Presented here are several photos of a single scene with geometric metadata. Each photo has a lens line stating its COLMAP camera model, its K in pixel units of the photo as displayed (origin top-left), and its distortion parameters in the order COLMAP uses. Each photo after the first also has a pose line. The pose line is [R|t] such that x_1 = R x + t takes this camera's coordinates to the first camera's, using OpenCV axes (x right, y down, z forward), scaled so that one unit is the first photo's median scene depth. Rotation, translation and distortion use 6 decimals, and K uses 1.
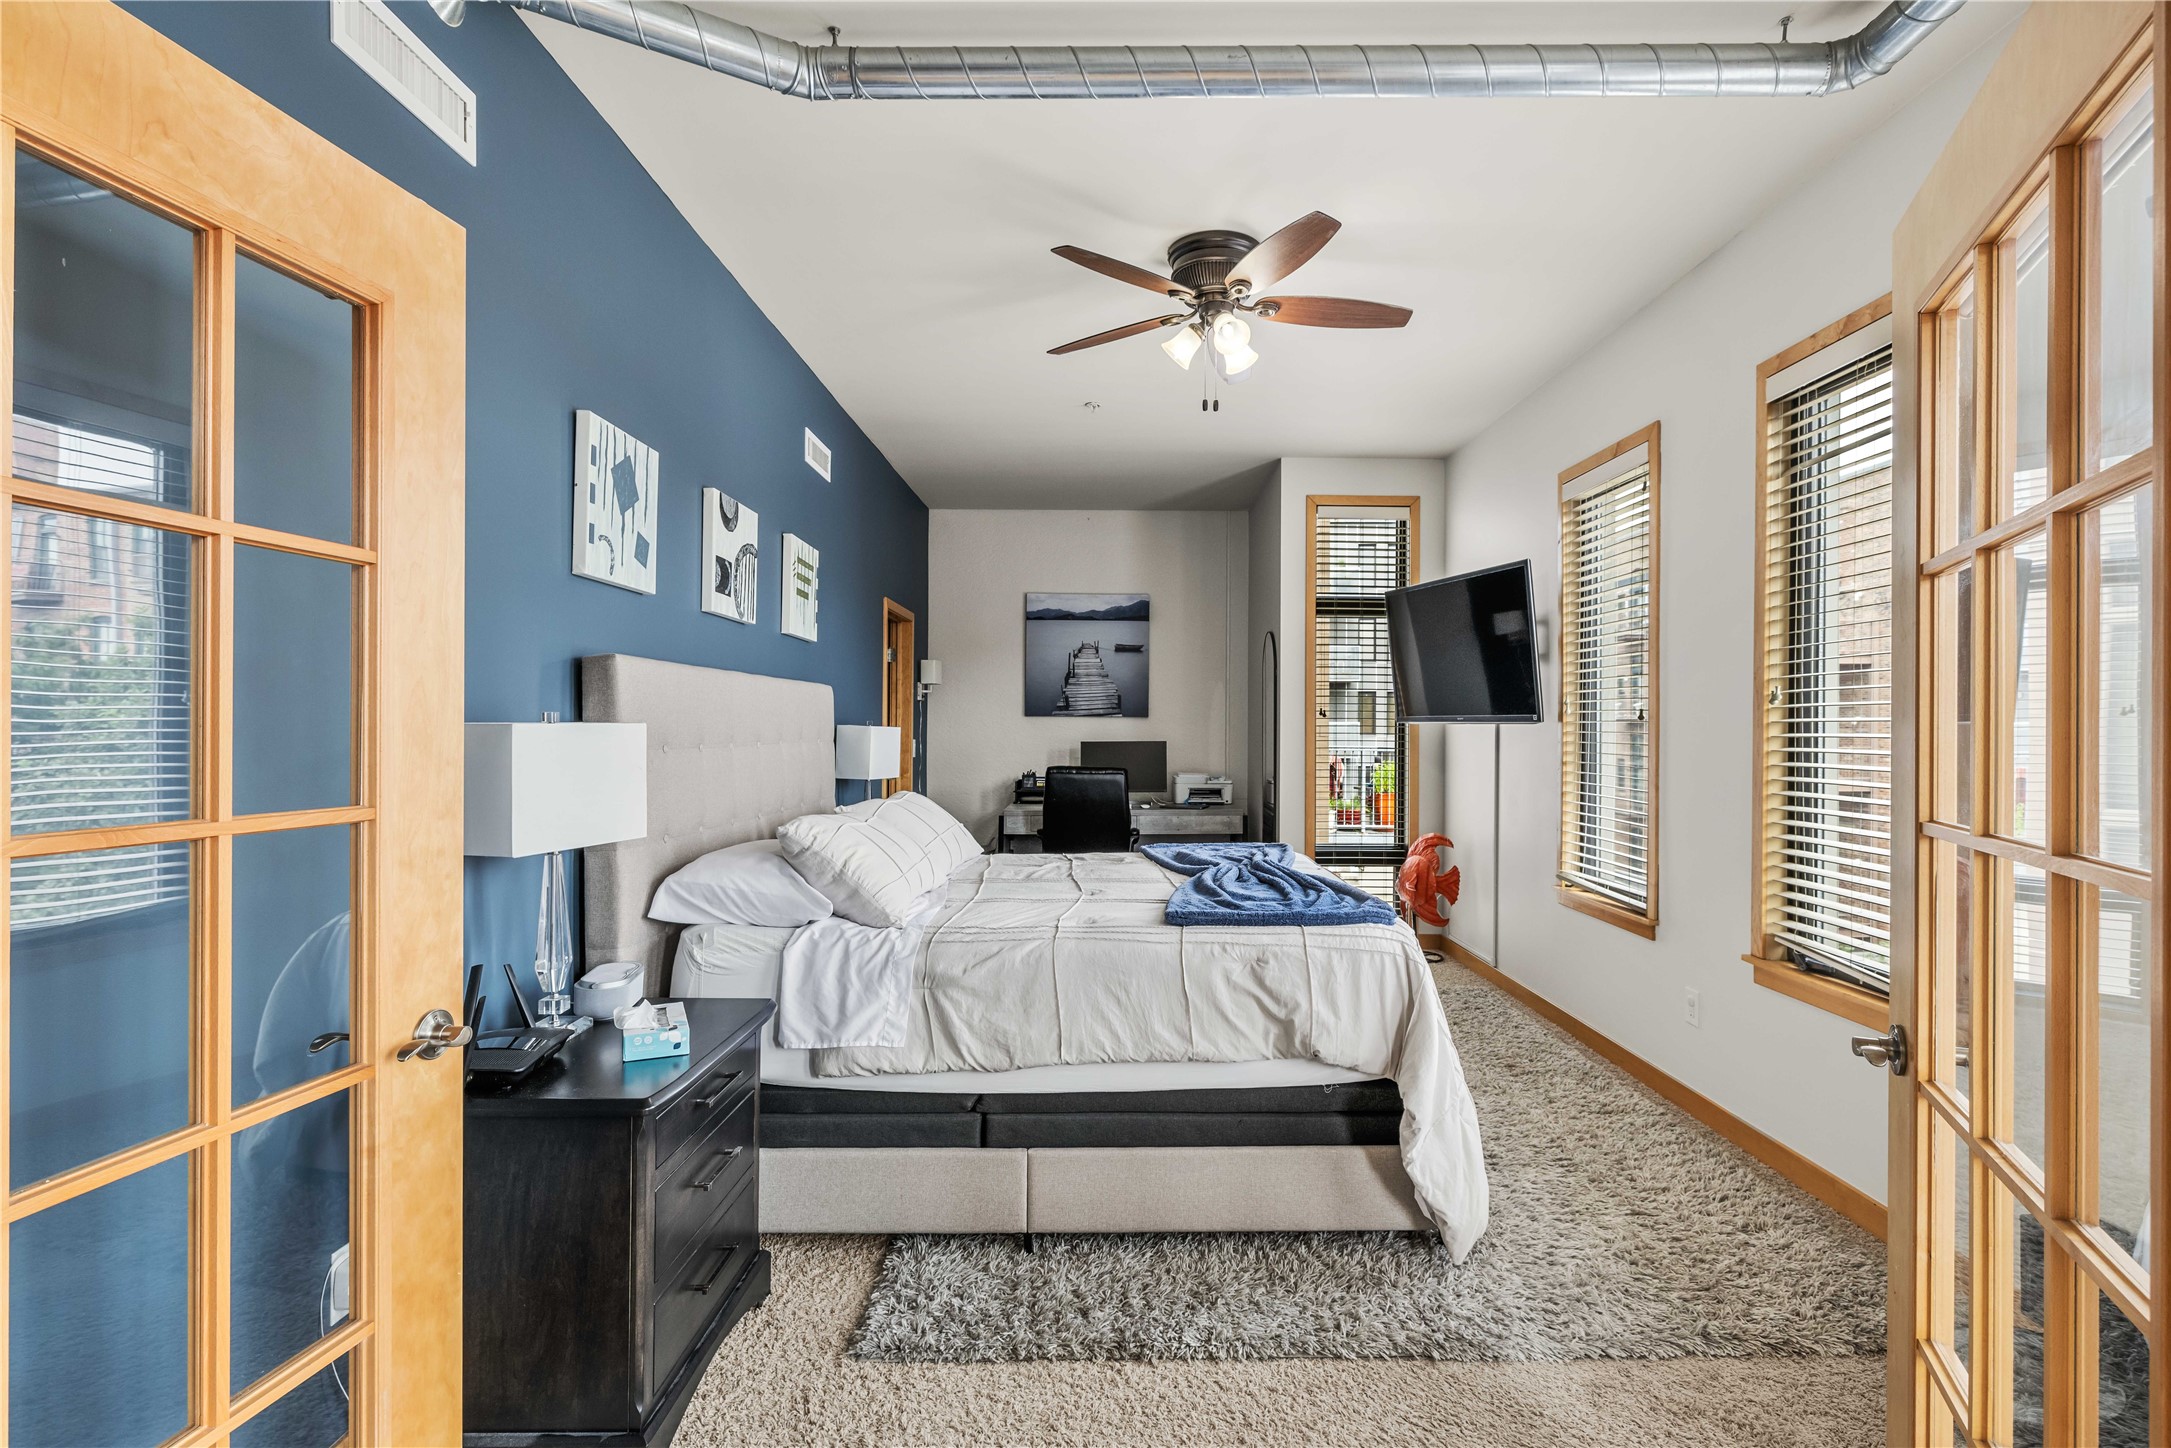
lens RADIAL K [[1017.7, 0, 1118.3], [0, 1017.7, 727.5], [0, 0, 1]] dist [-0.005536, -0.000500]
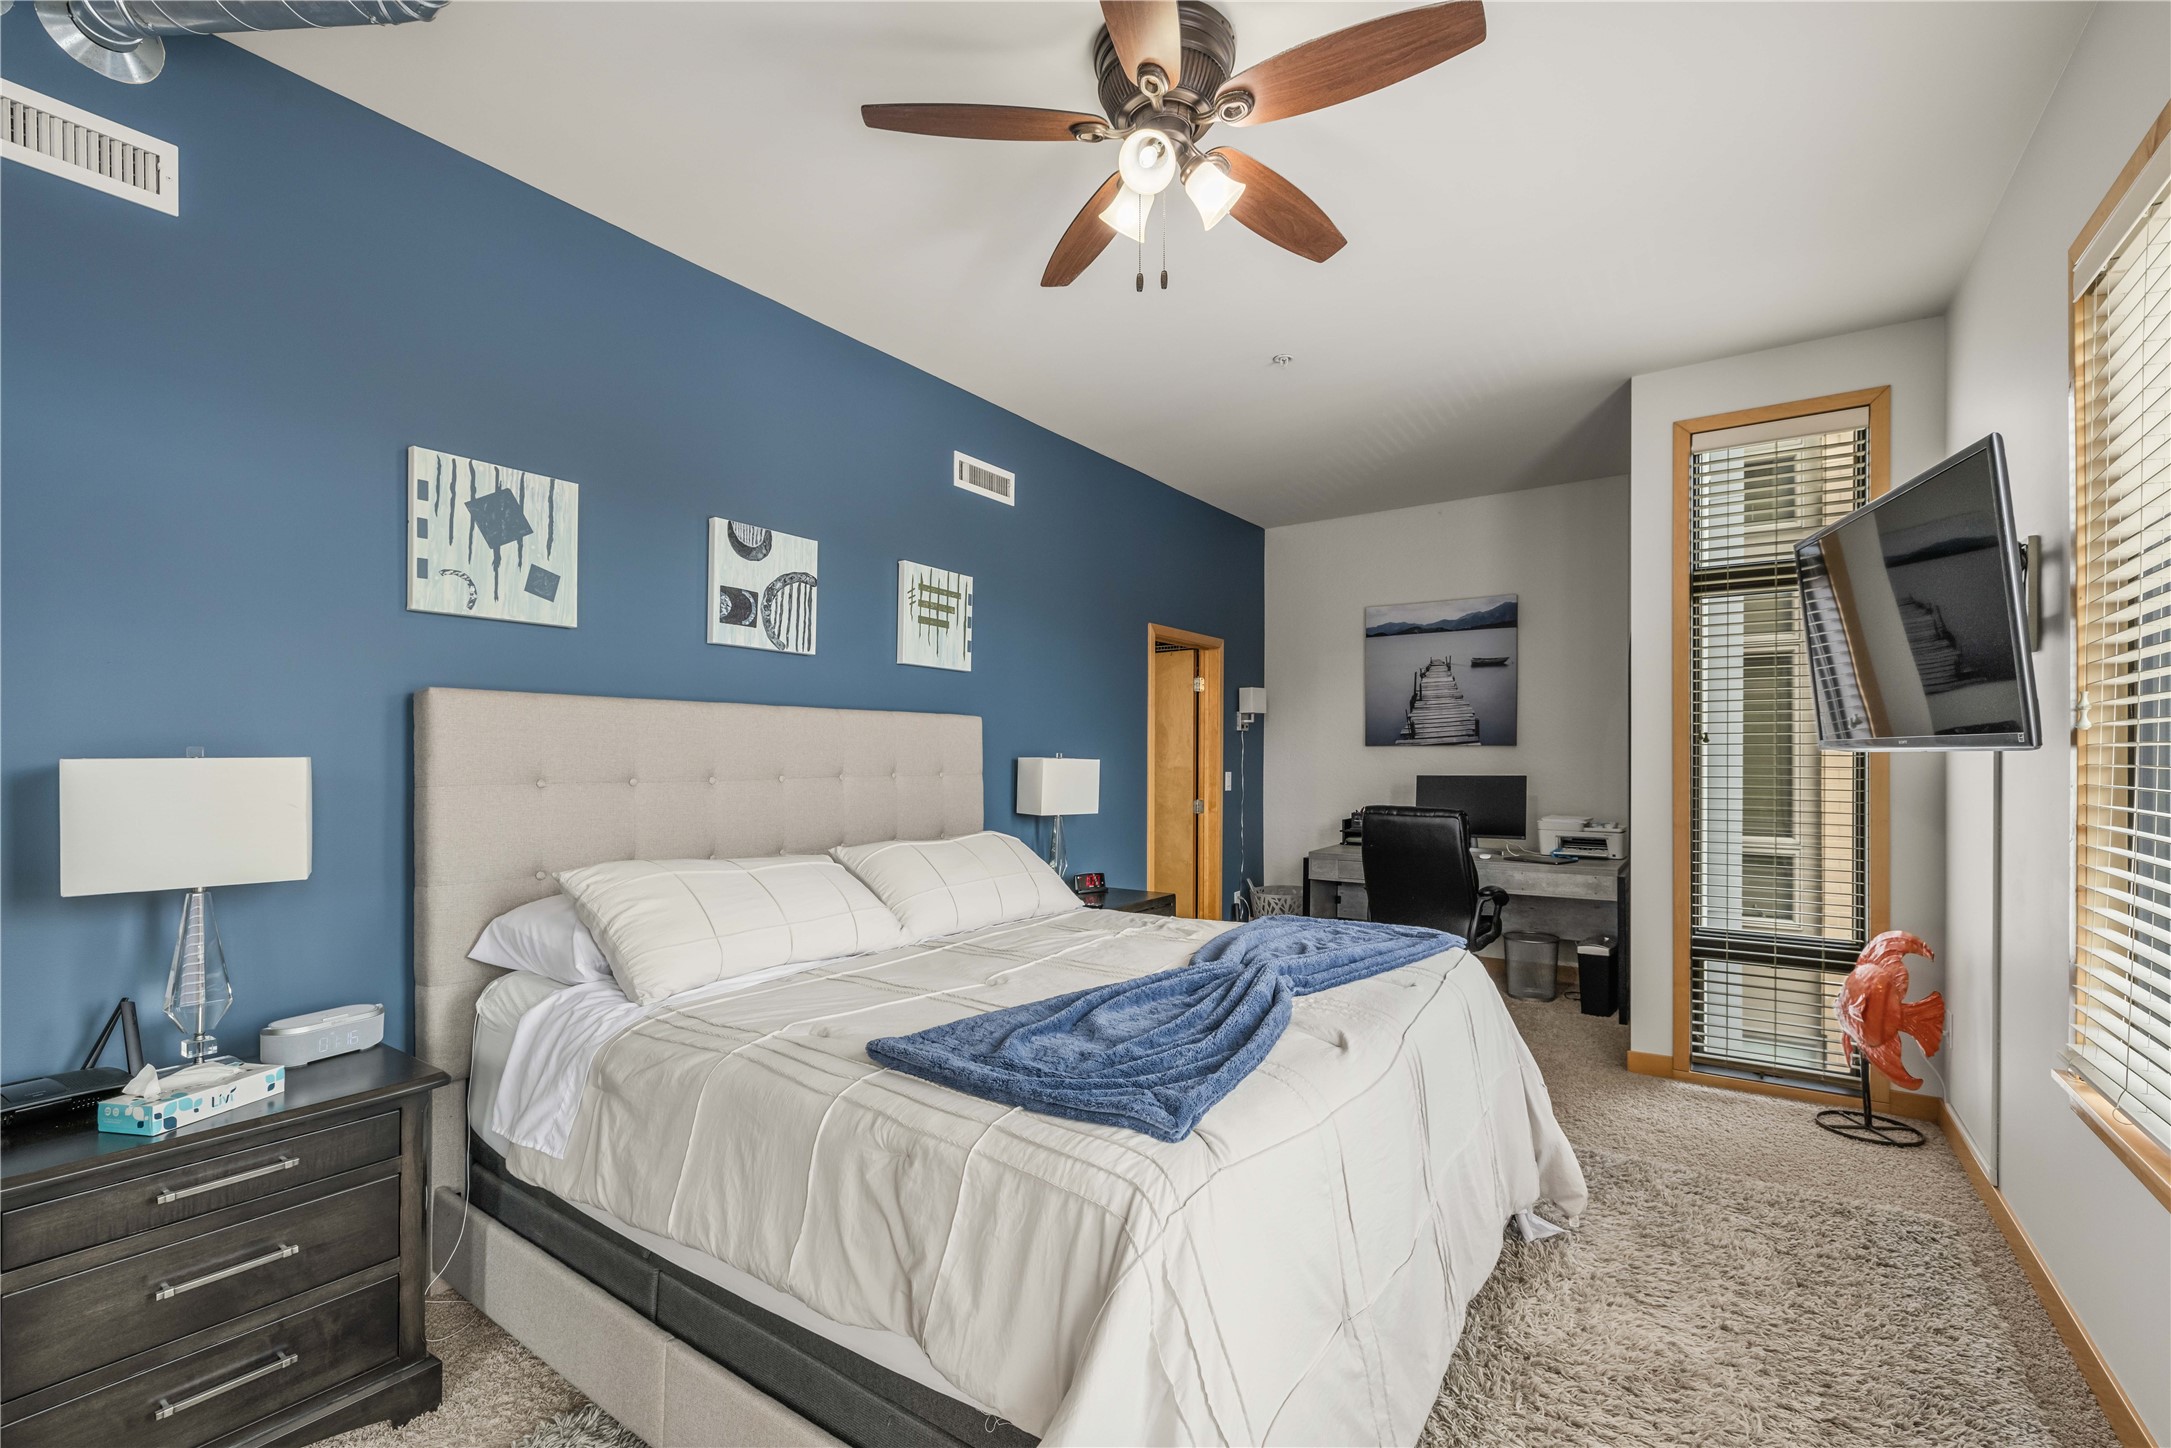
lens RADIAL K [[916.8, 0, 1125.8], [0, 916.8, 759.2], [0, 0, 1]] dist [0.000356, 0.000191]
pose [[0.818238, -0.003669, -0.574868, 0.217043], [0.003662, 0.999993, -0.001169, 0.000105], [0.574868, -0.001148, 0.818245, 0.252194]]
